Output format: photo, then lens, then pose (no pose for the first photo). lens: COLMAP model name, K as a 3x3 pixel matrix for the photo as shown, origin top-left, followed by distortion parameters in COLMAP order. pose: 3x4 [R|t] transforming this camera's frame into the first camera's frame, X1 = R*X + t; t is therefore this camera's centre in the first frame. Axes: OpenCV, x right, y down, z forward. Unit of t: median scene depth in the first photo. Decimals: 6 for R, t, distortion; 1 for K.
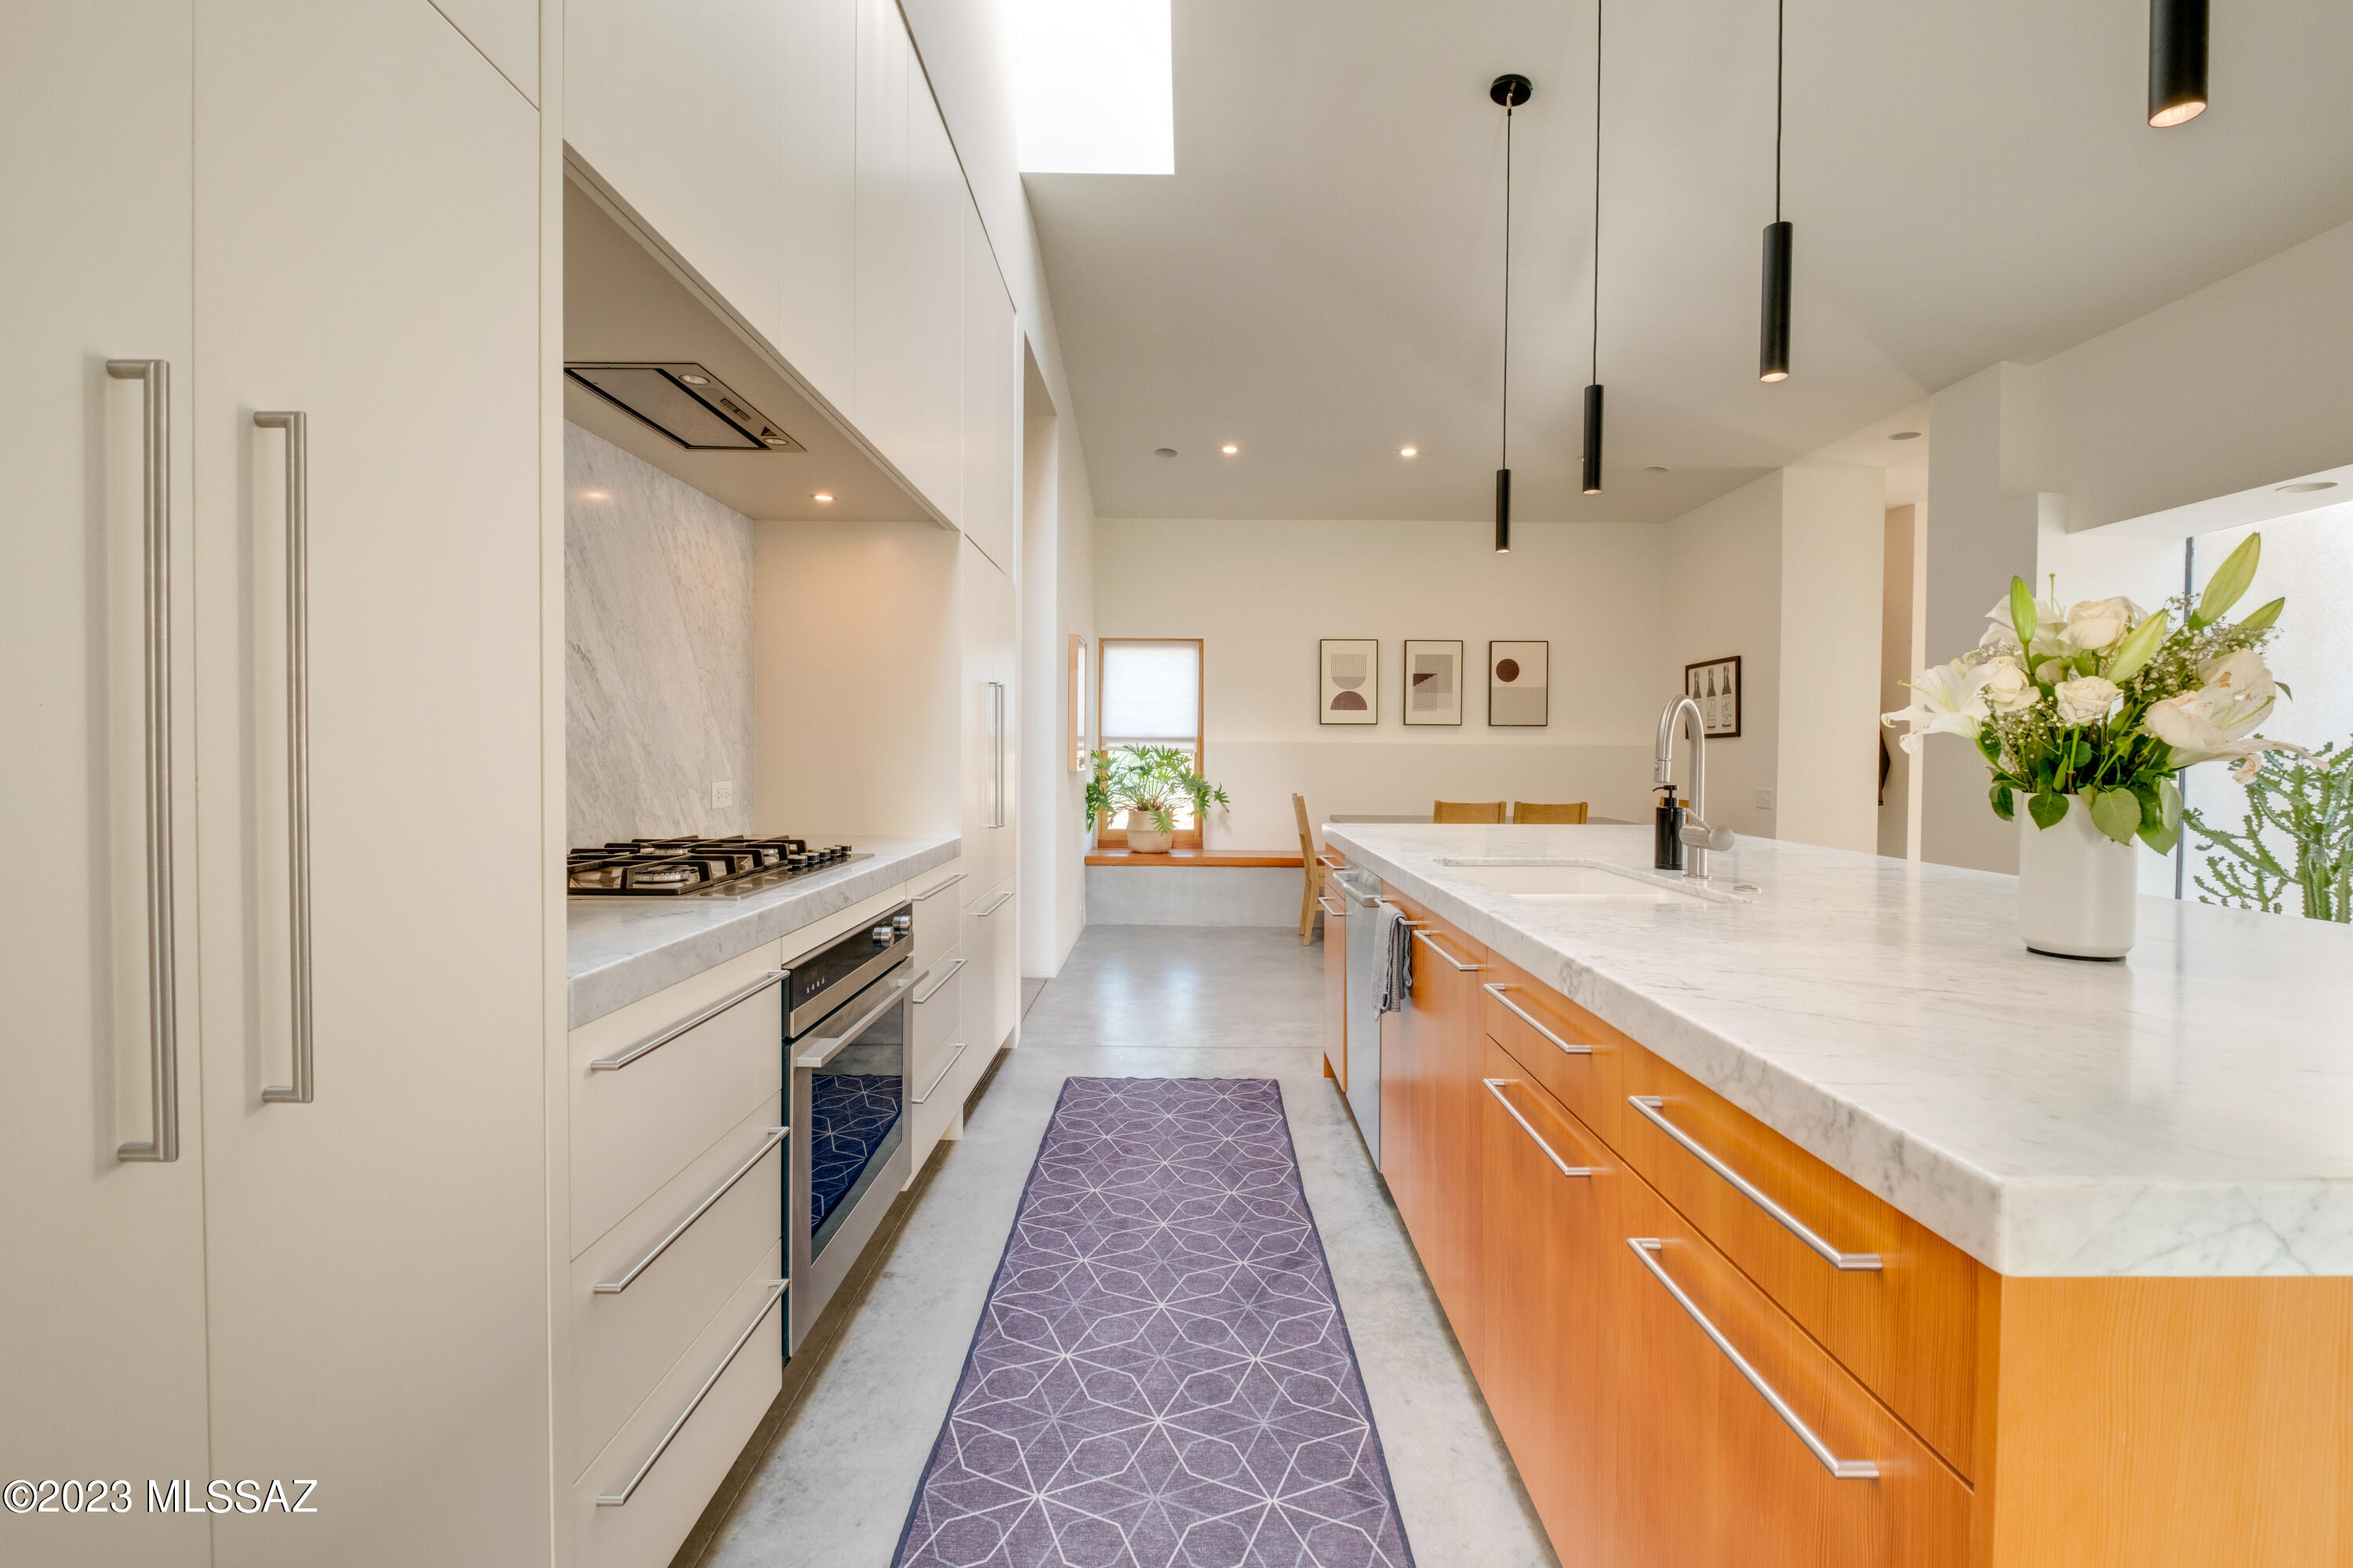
lens RADIAL K [[1036.3, 0, 1176.9], [0, 1036.3, 776.8], [0, 0, 1]] dist [-0.010992, -0.001125]
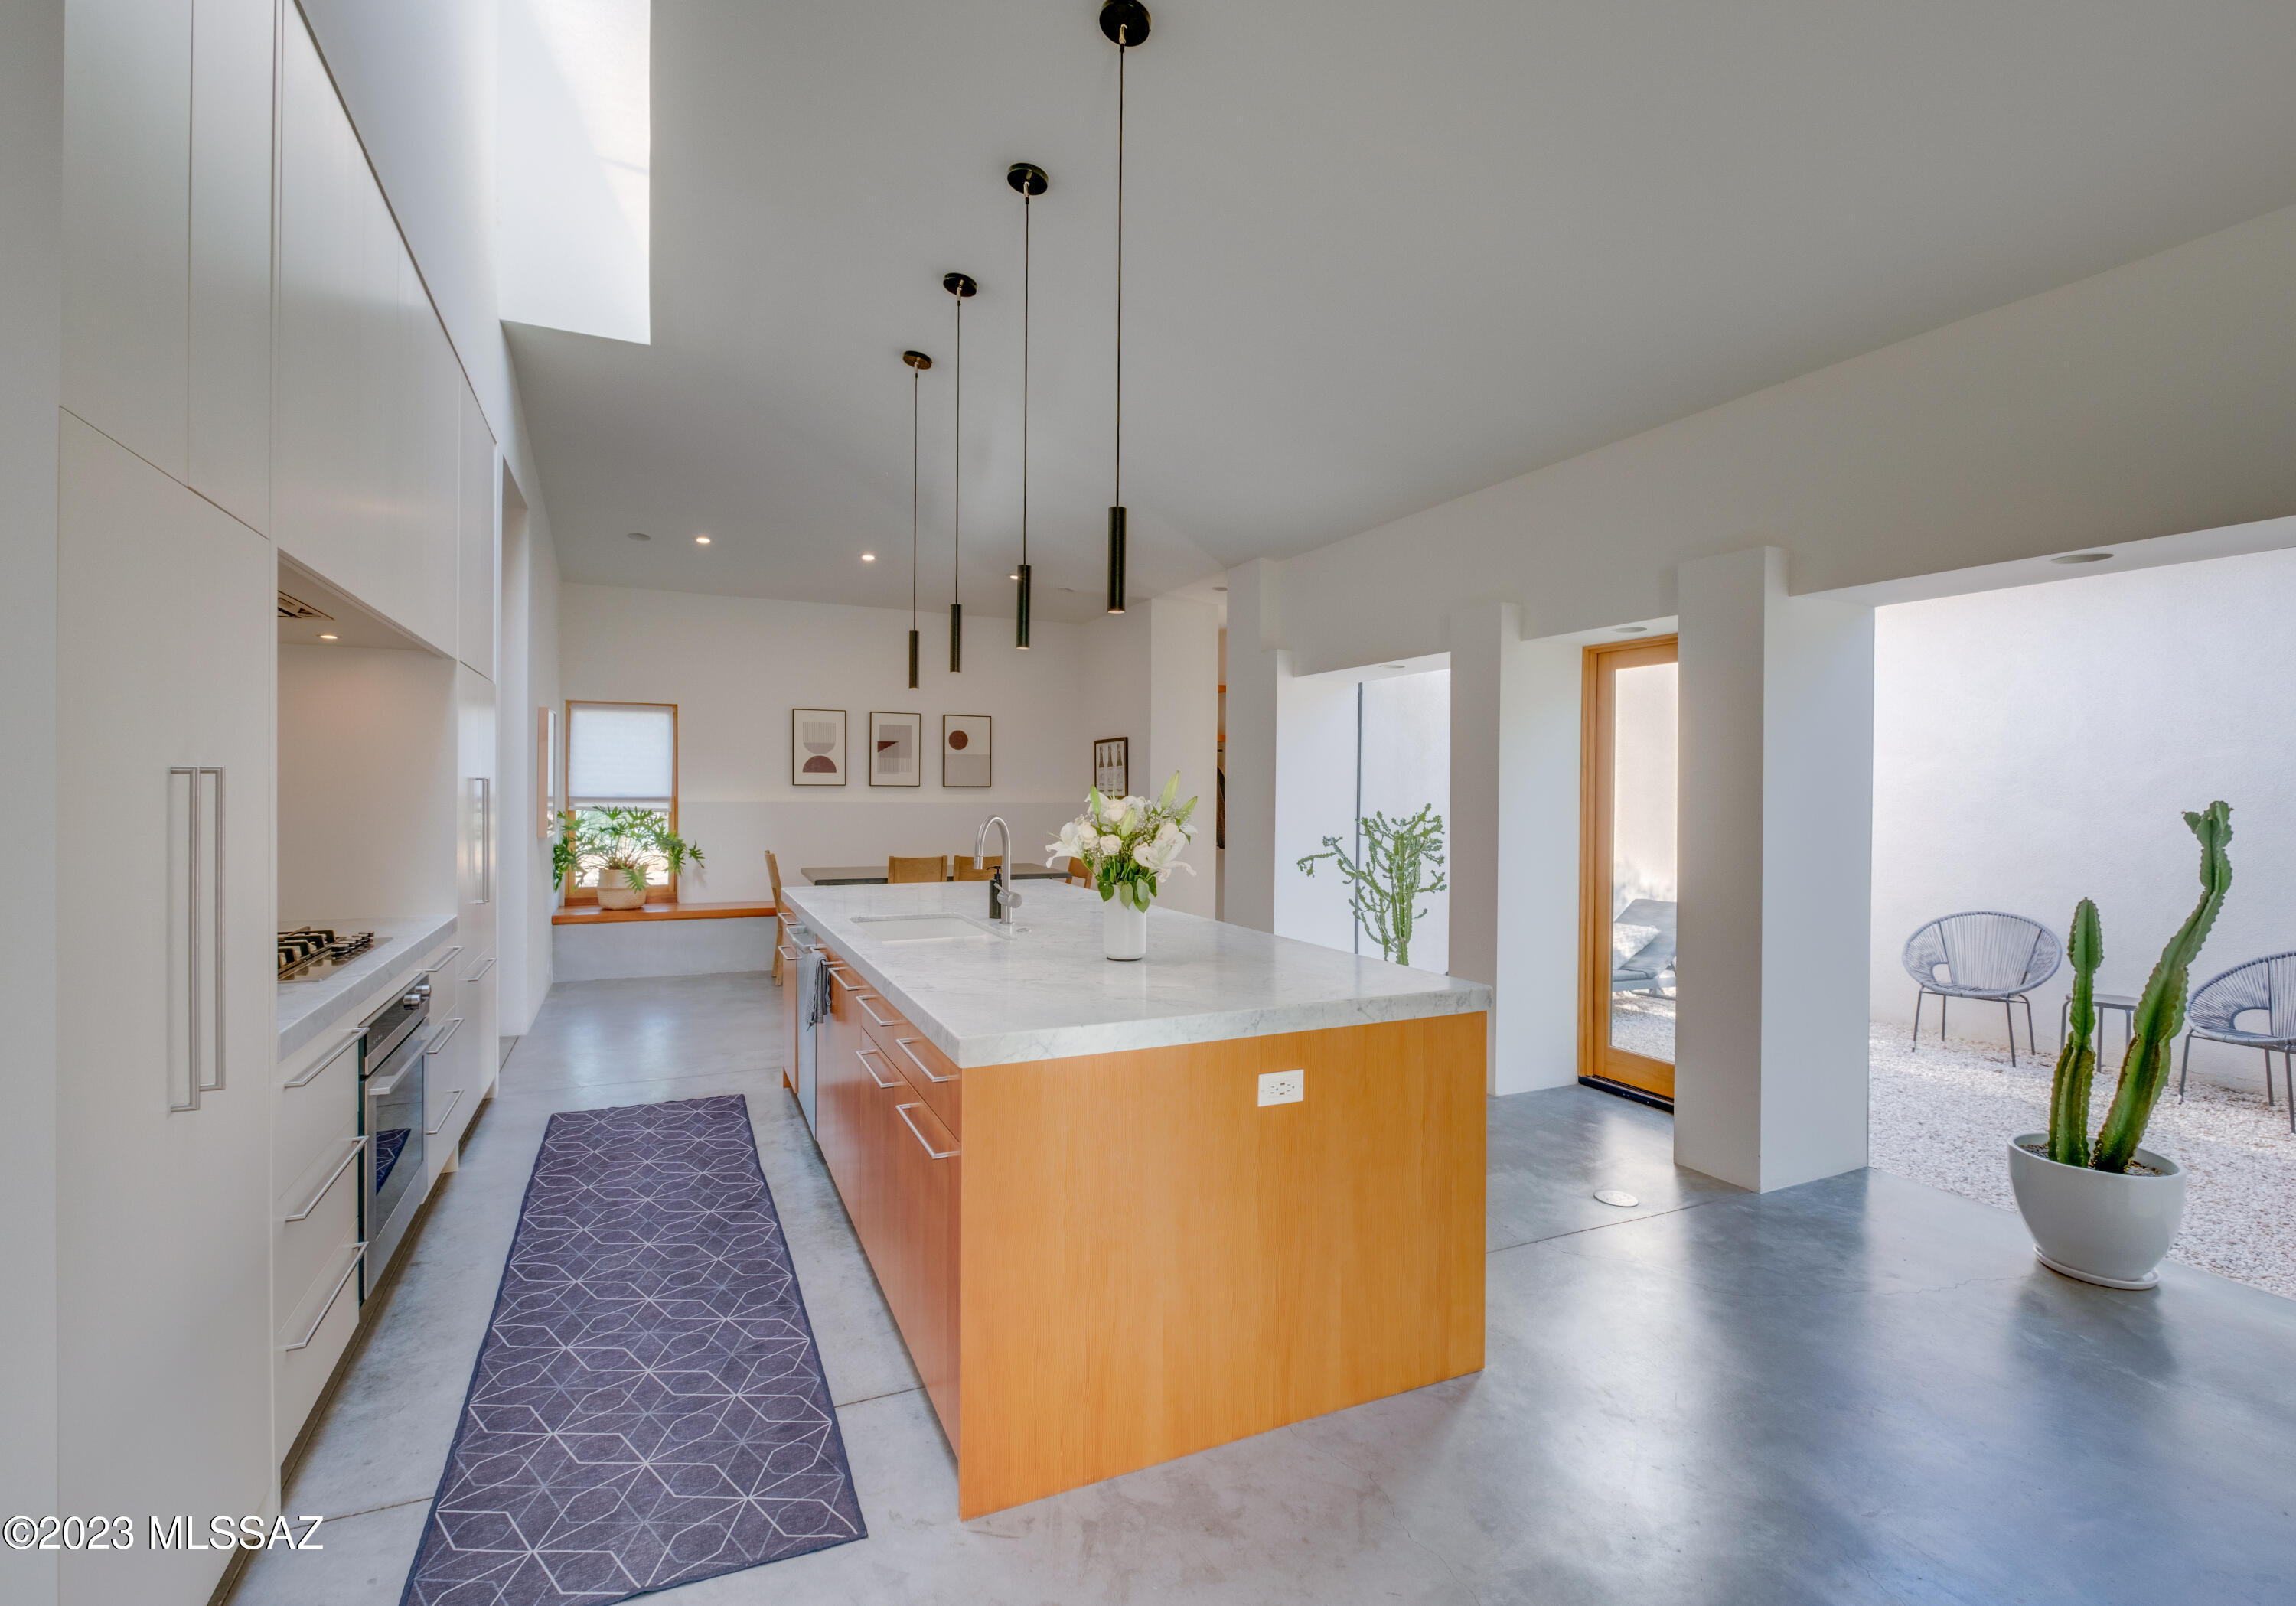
lens RADIAL K [[1065.6, 0, 1141.3], [0, 1065.6, 793.3], [0, 0, 1]] dist [-0.000280, -0.000391]
pose [[0.906200, -0.002336, 0.422844, -0.013317], [0.007643, 0.999912, -0.010856, -0.063329], [-0.422781, 0.013069, 0.906138, -0.444225]]
